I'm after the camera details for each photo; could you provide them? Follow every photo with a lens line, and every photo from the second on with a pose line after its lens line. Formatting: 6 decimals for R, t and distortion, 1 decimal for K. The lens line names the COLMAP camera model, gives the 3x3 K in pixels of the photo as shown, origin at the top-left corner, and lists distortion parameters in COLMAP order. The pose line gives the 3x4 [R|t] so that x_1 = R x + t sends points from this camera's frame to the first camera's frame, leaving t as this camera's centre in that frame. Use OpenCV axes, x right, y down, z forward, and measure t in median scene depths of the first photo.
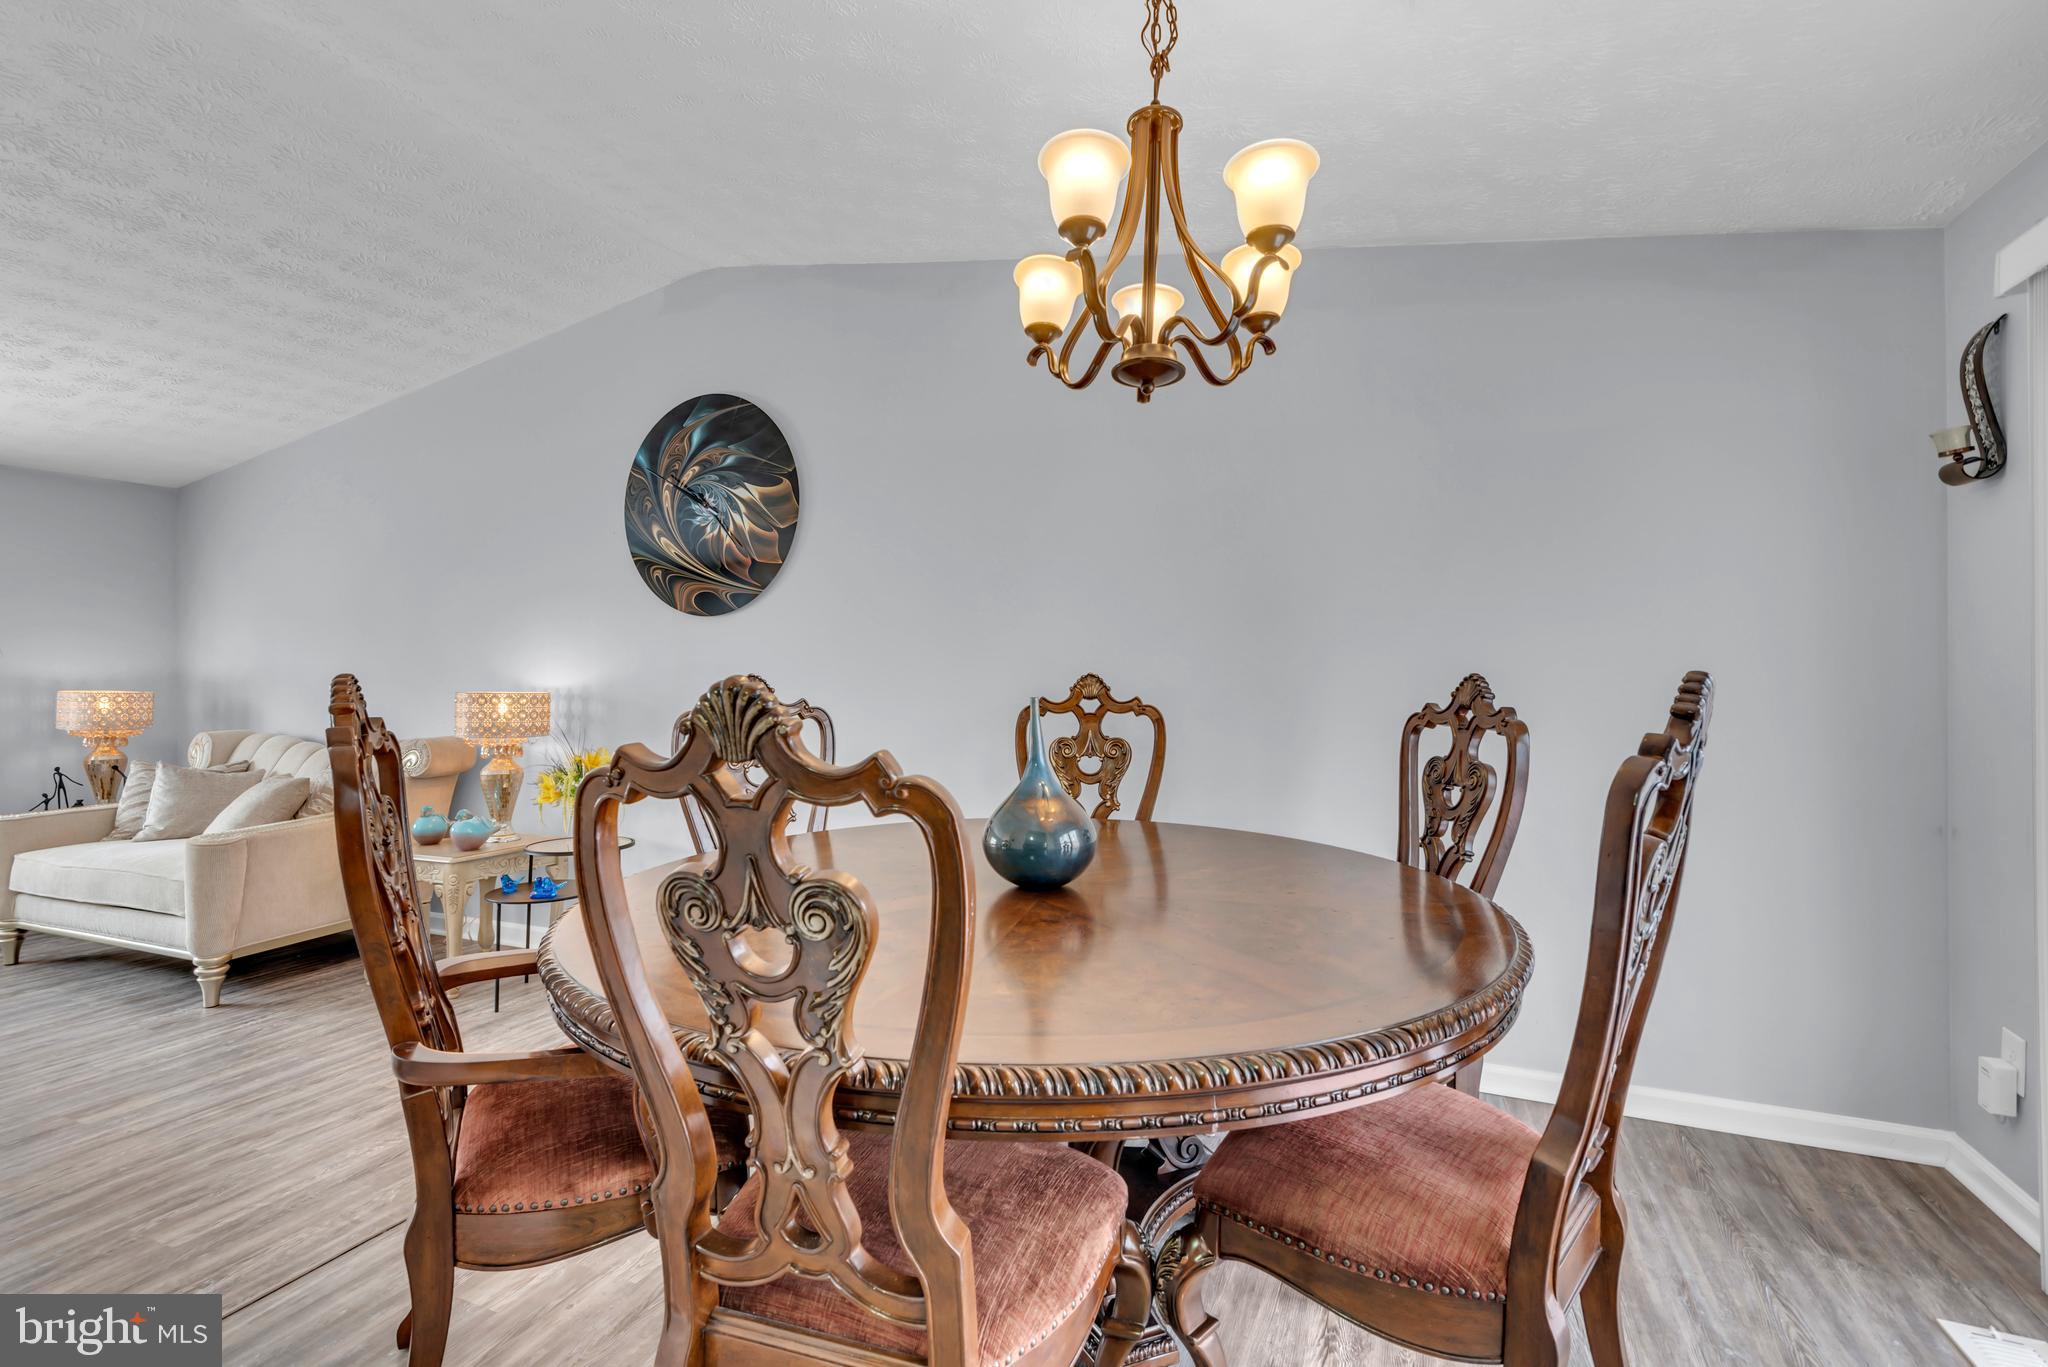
lens RADIAL K [[931.5, 0, 1011.5], [0, 931.5, 672.9], [0, 0, 1]] dist [0.042111, -0.020591]
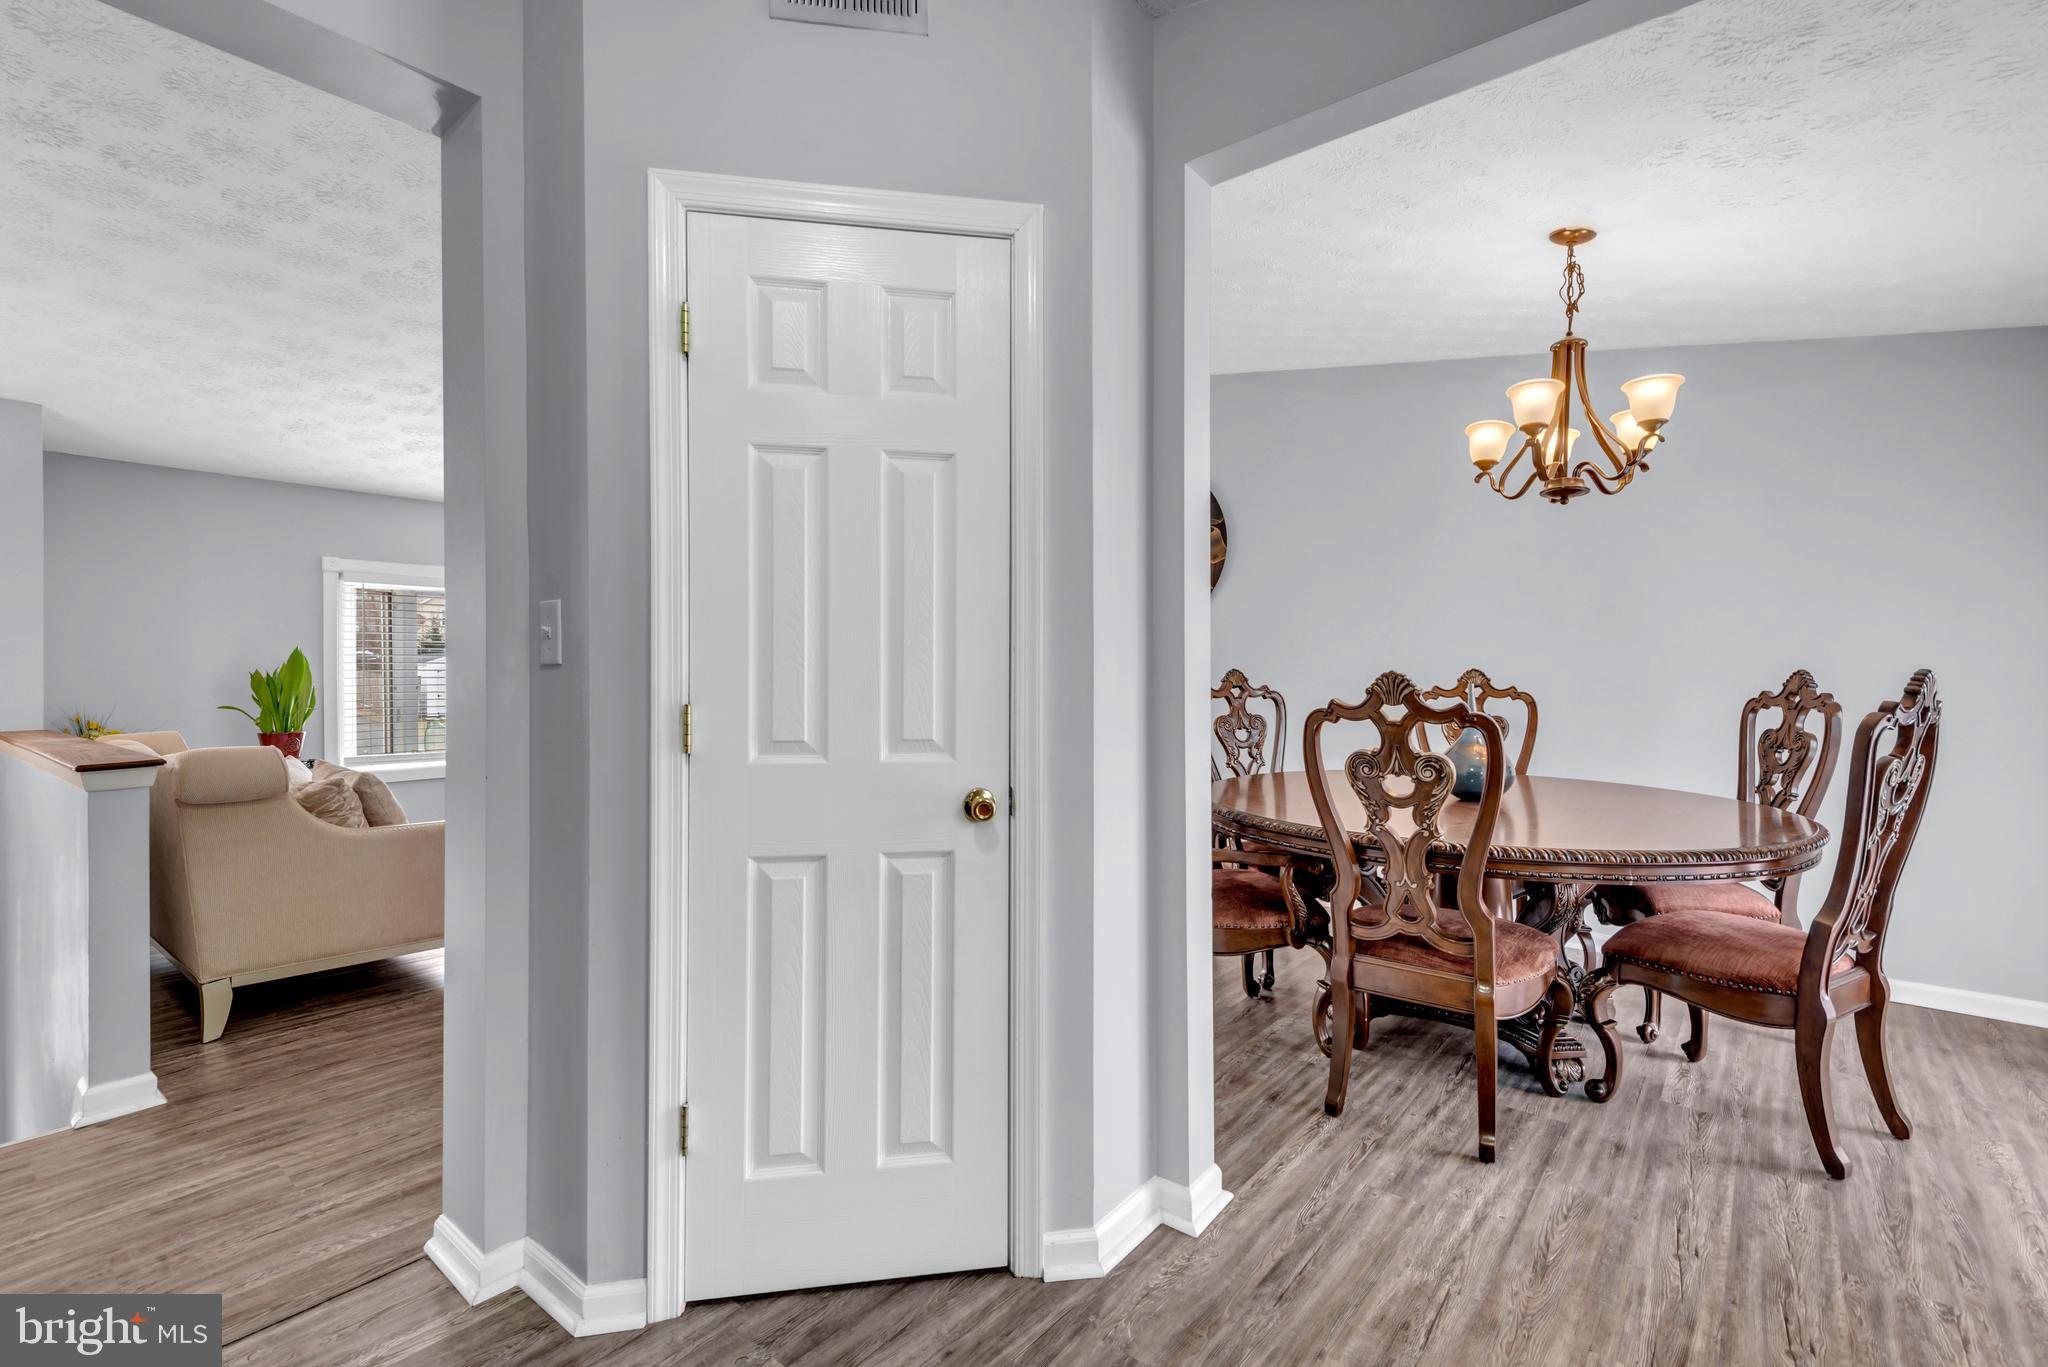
lens RADIAL K [[917.7, 0, 1016.3], [0, 917.7, 674.7], [0, 0, 1]] dist [0.037580, -0.018951]
pose [[0.960949, 0.009503, -0.276561, -0.278998], [-0.007728, 0.999942, 0.007510, 0.006914], [0.276617, -0.005079, 0.960967, -0.740105]]
